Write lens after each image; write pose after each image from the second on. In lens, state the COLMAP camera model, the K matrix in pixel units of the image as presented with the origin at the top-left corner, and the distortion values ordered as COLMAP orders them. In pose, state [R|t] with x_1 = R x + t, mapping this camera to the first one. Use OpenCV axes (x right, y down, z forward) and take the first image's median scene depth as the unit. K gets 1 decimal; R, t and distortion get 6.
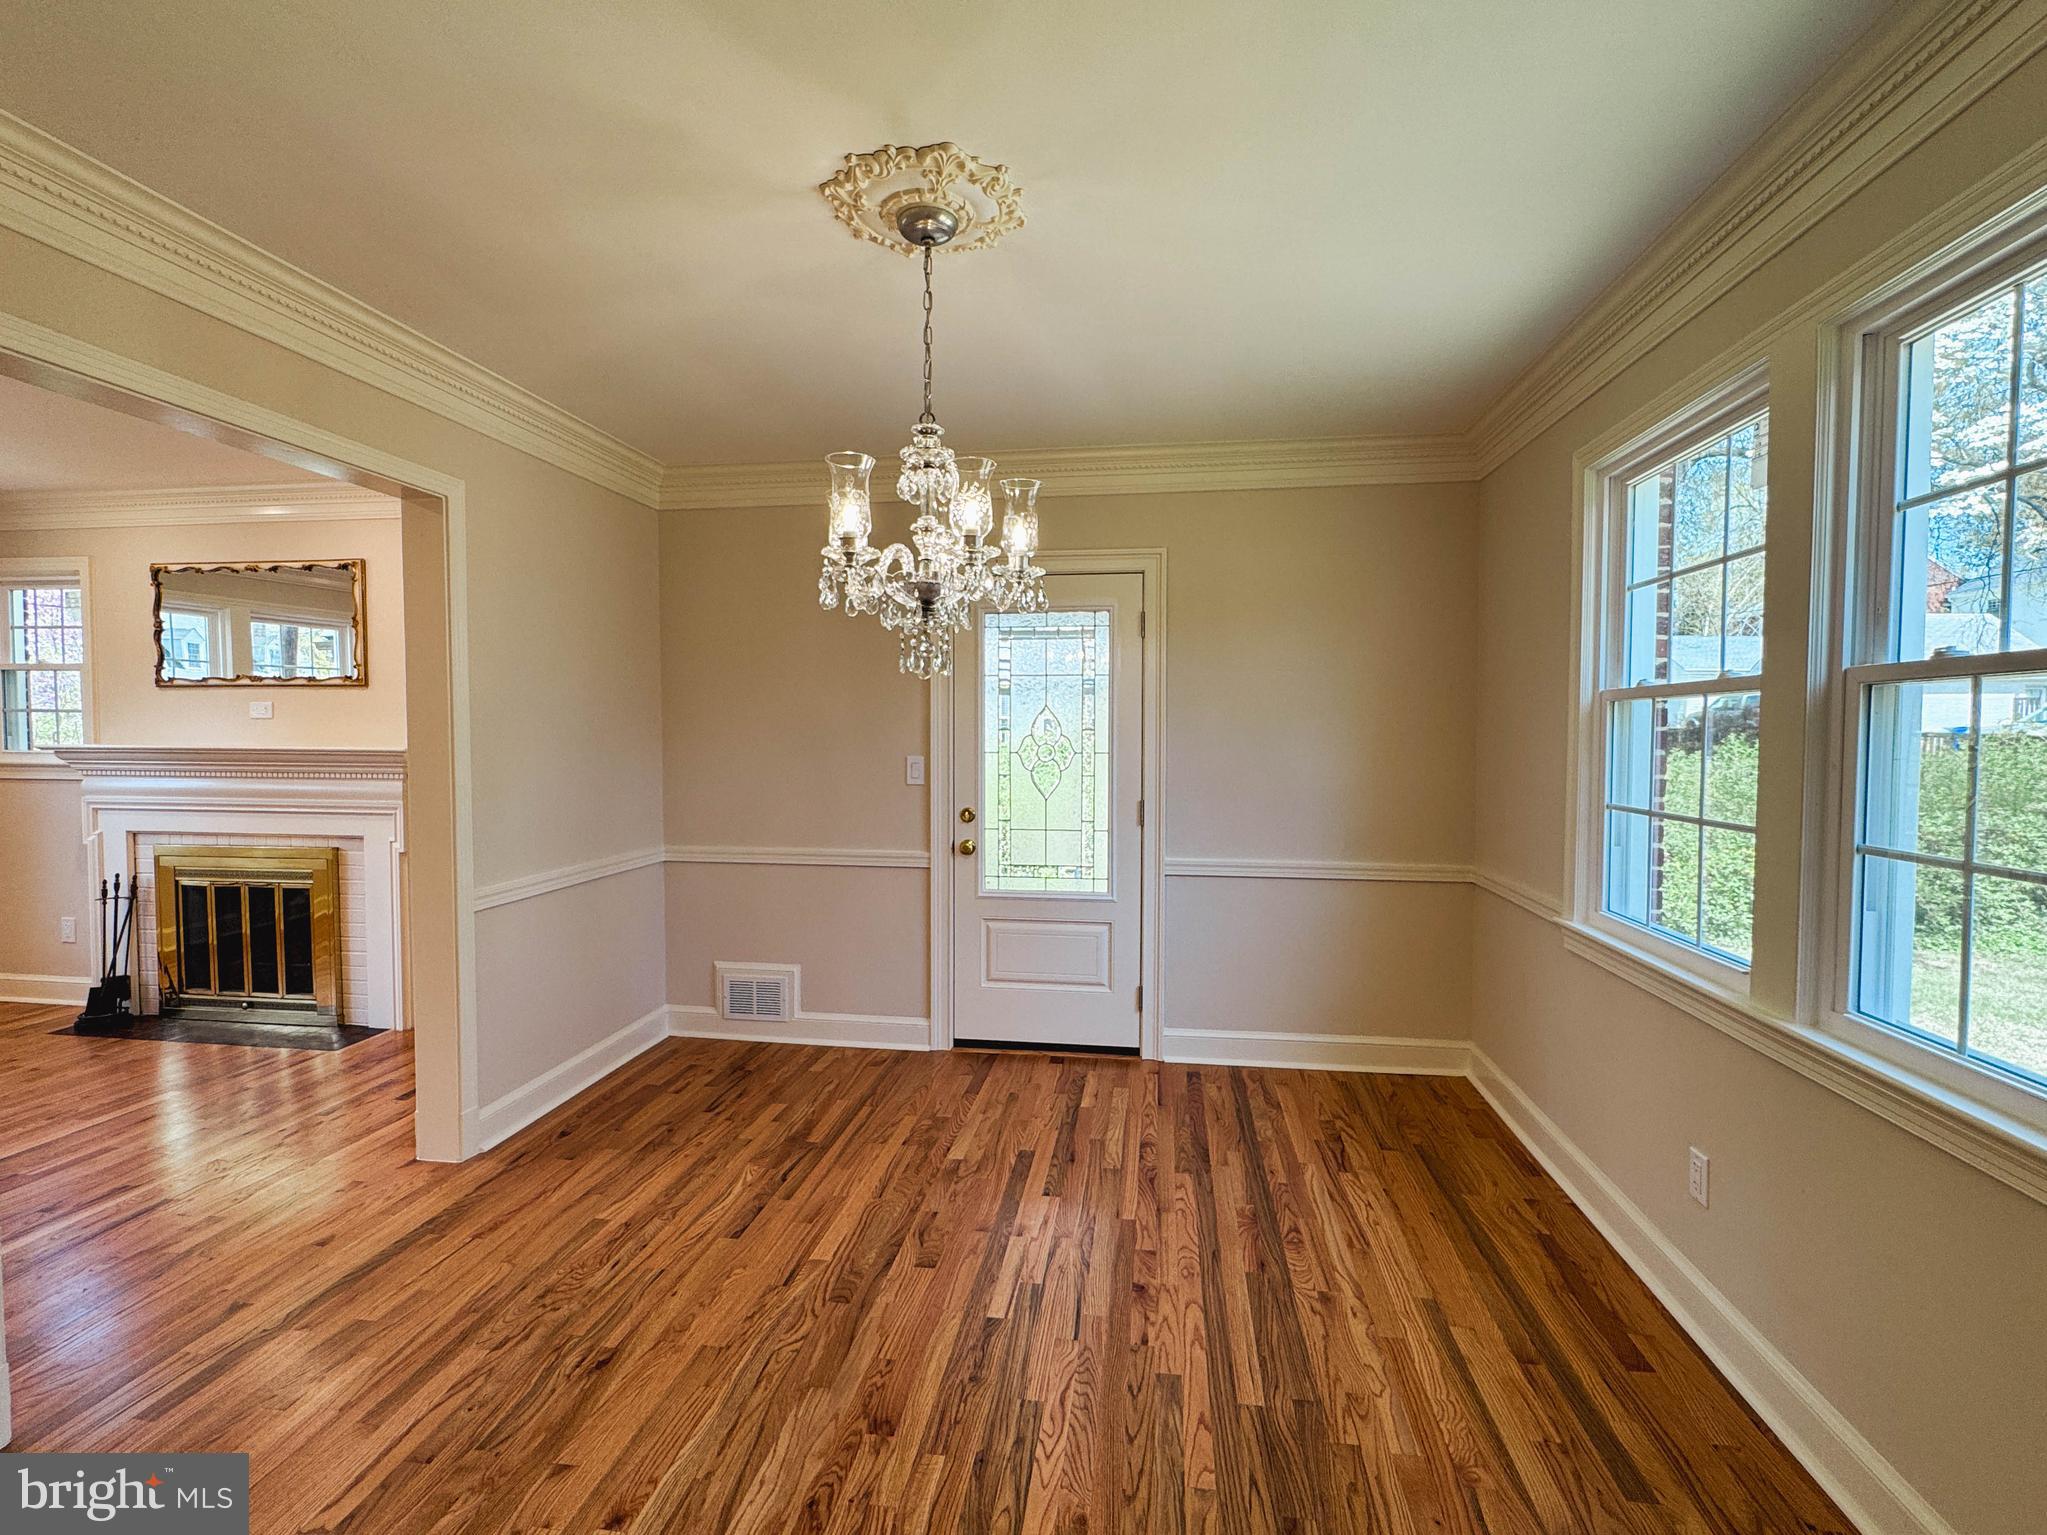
lens RADIAL K [[960.0, 0, 1020.2], [0, 960.0, 768.0], [0, 0, 1]] dist [-0.003534, -0.000004]
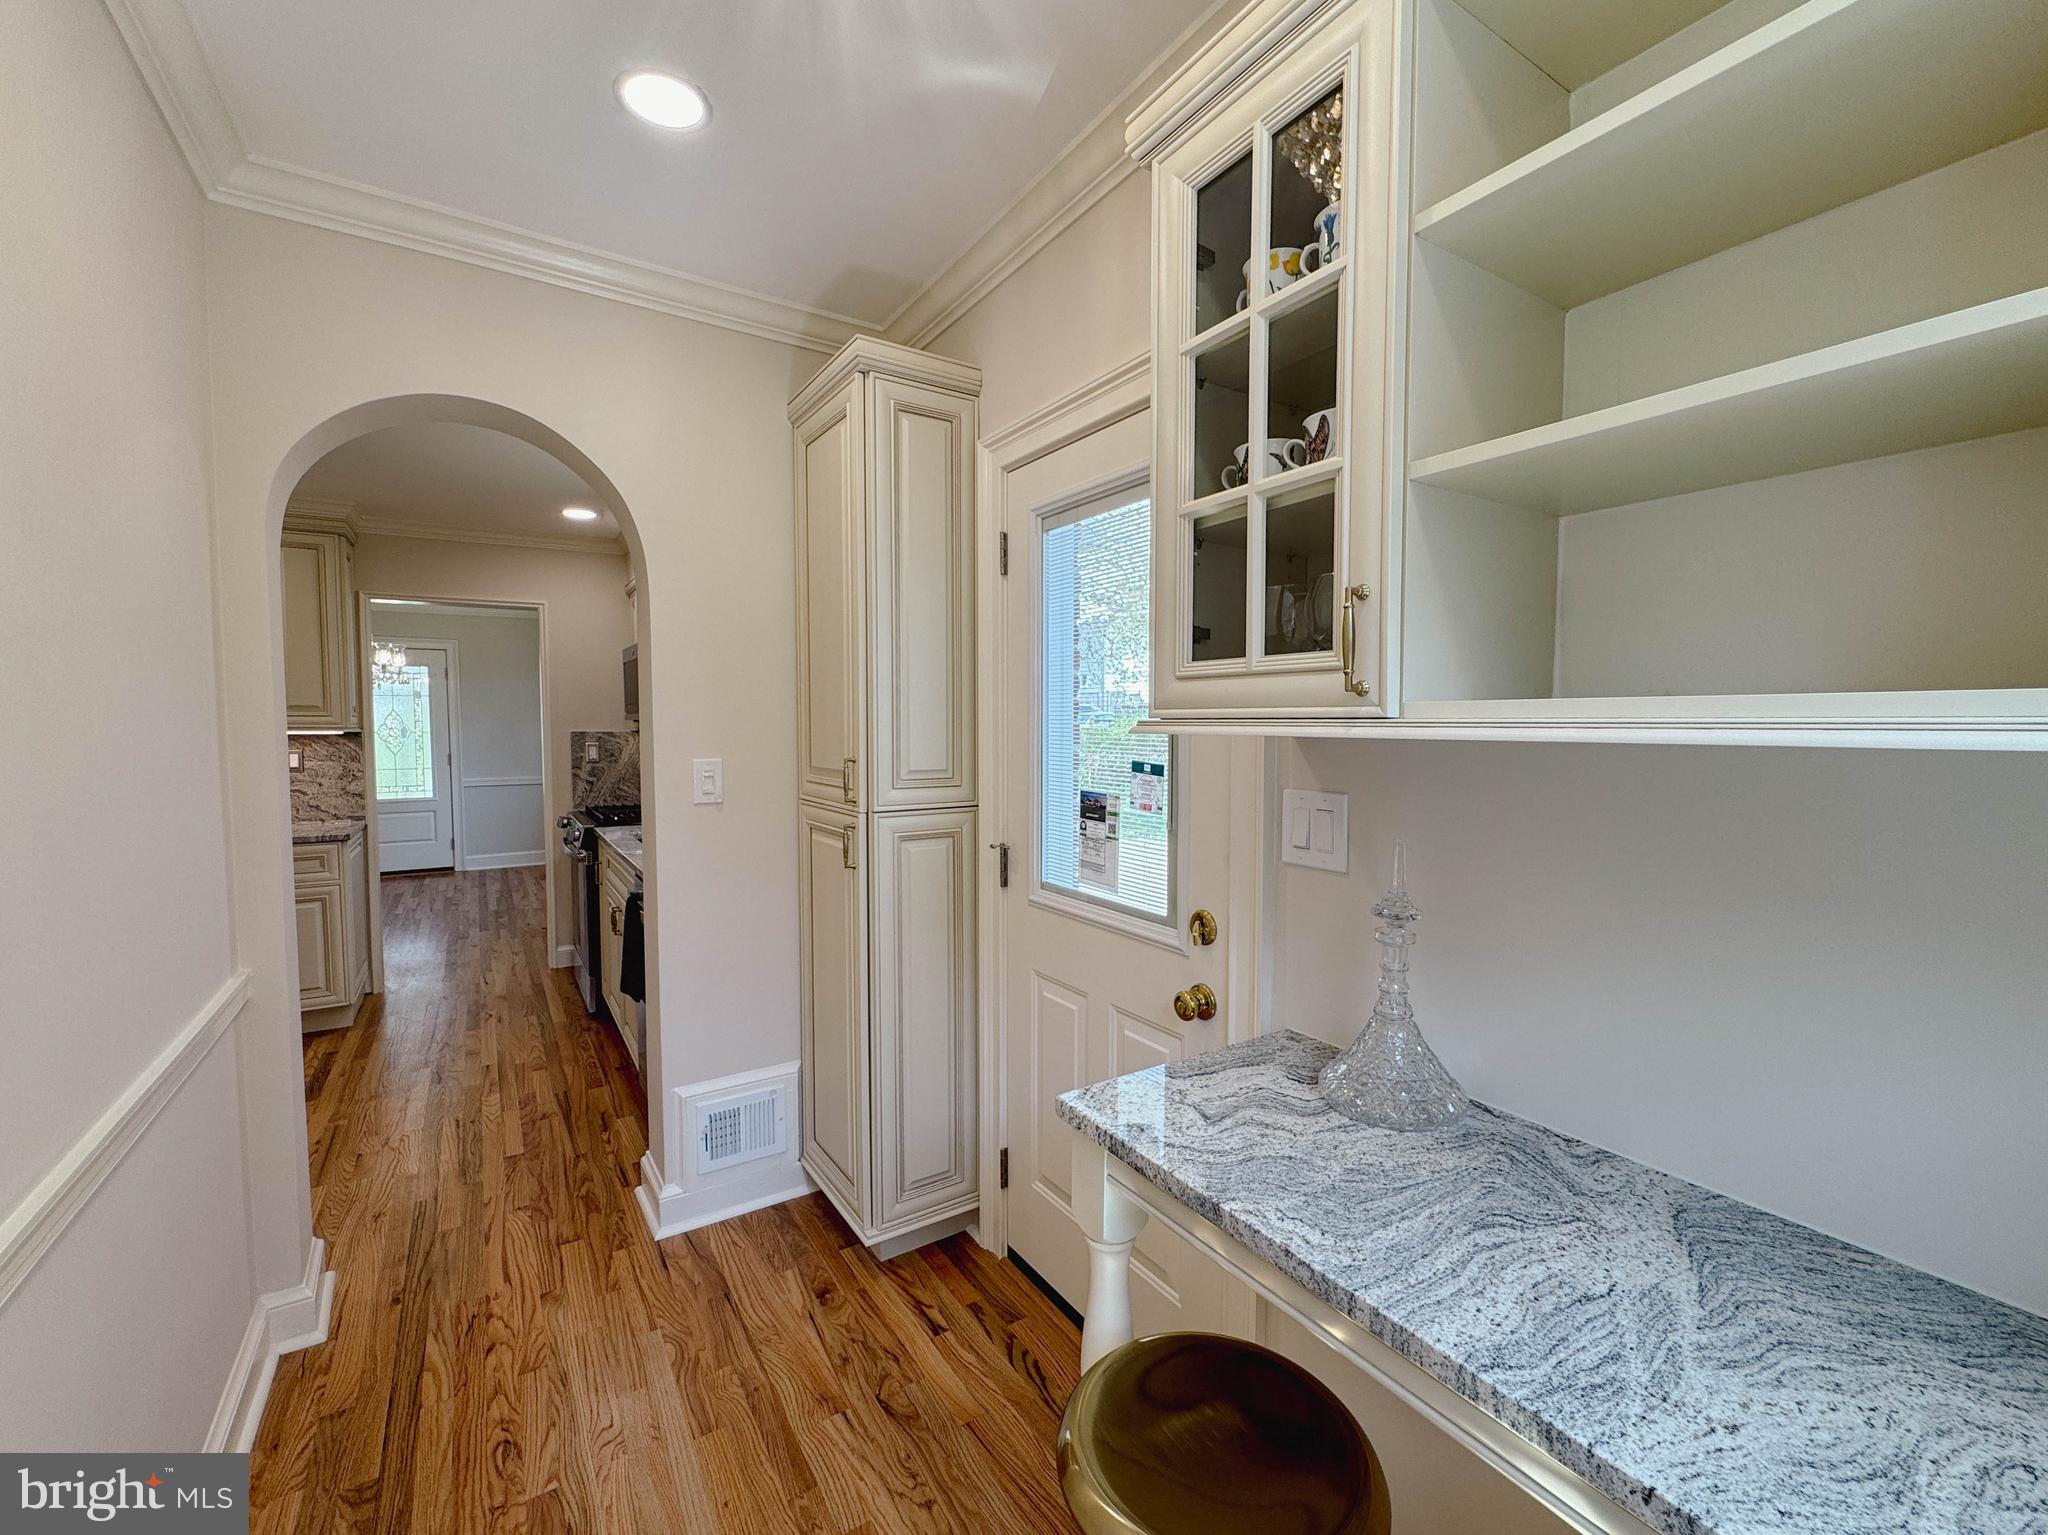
lens RADIAL K [[858.5, 0, 1035.8], [0, 858.5, 765.2], [0, 0, 1]] dist [-0.003936, 0.000278]
pose [[0.749257, -0.038073, 0.661184, -0.208080], [0.027214, 0.999273, 0.026702, 0.056353], [-0.661720, -0.002013, 0.749748, -1.702826]]
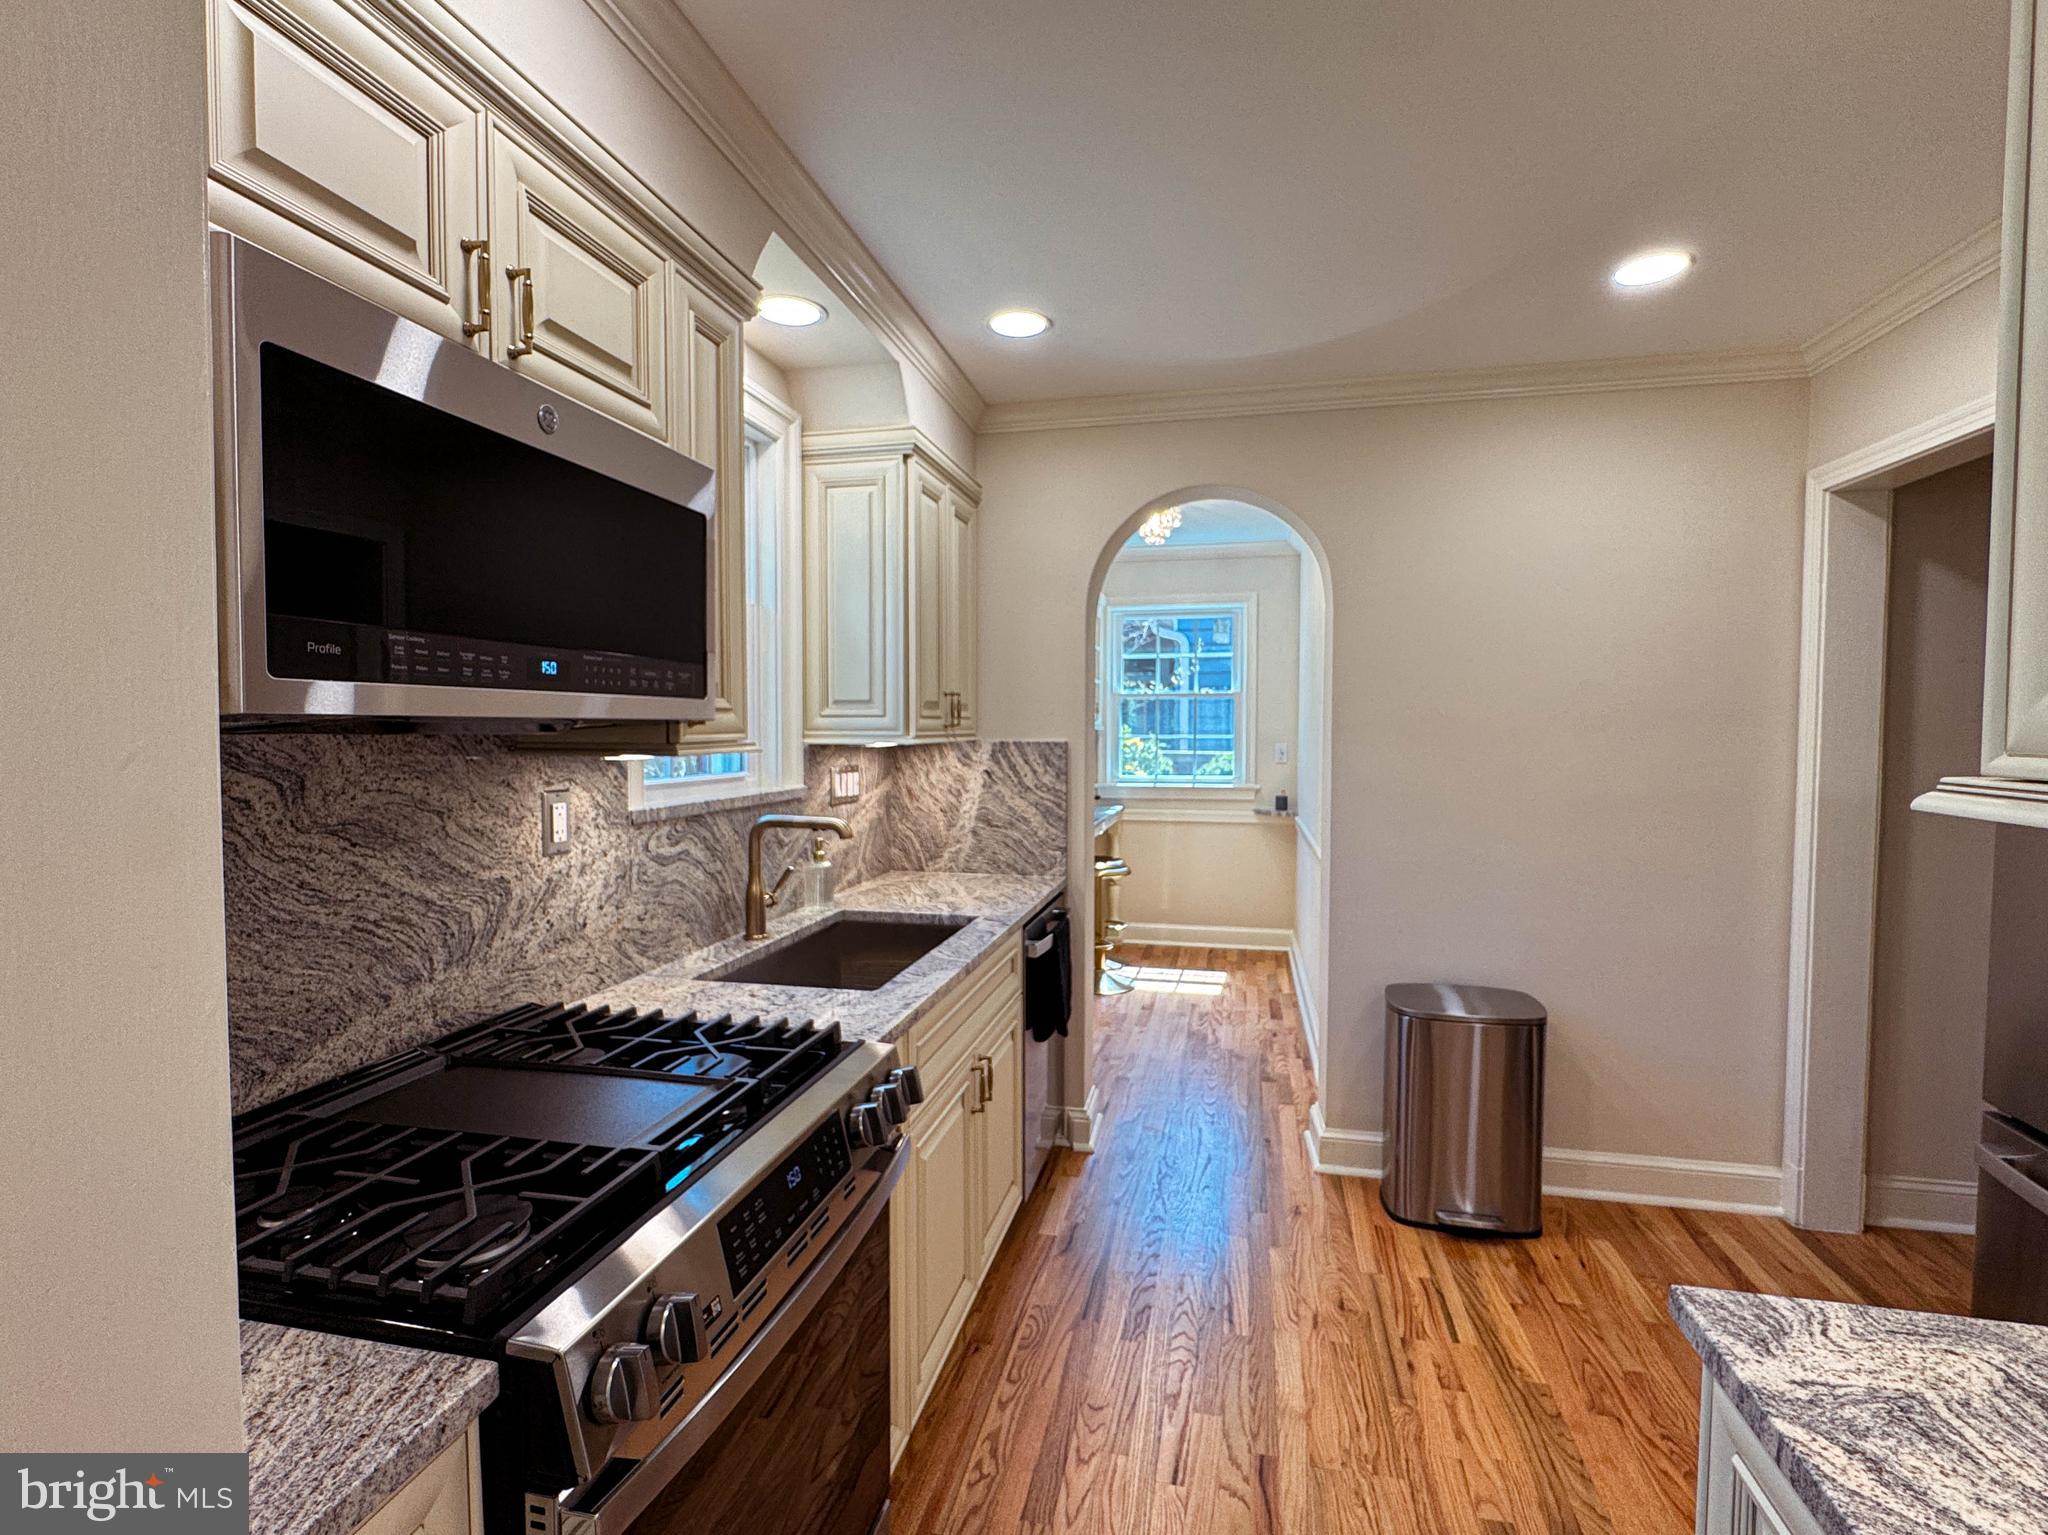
lens RADIAL K [[960.4, 0, 1027.1], [0, 960.4, 760.0], [0, 0, 1]] dist [-0.003534, -0.000004]
pose [[-0.997145, -0.008808, 0.075002, 0.025033], [-0.003400, 0.997404, 0.071931, -0.008884], [-0.075441, 0.071471, -0.994586, 0.120626]]
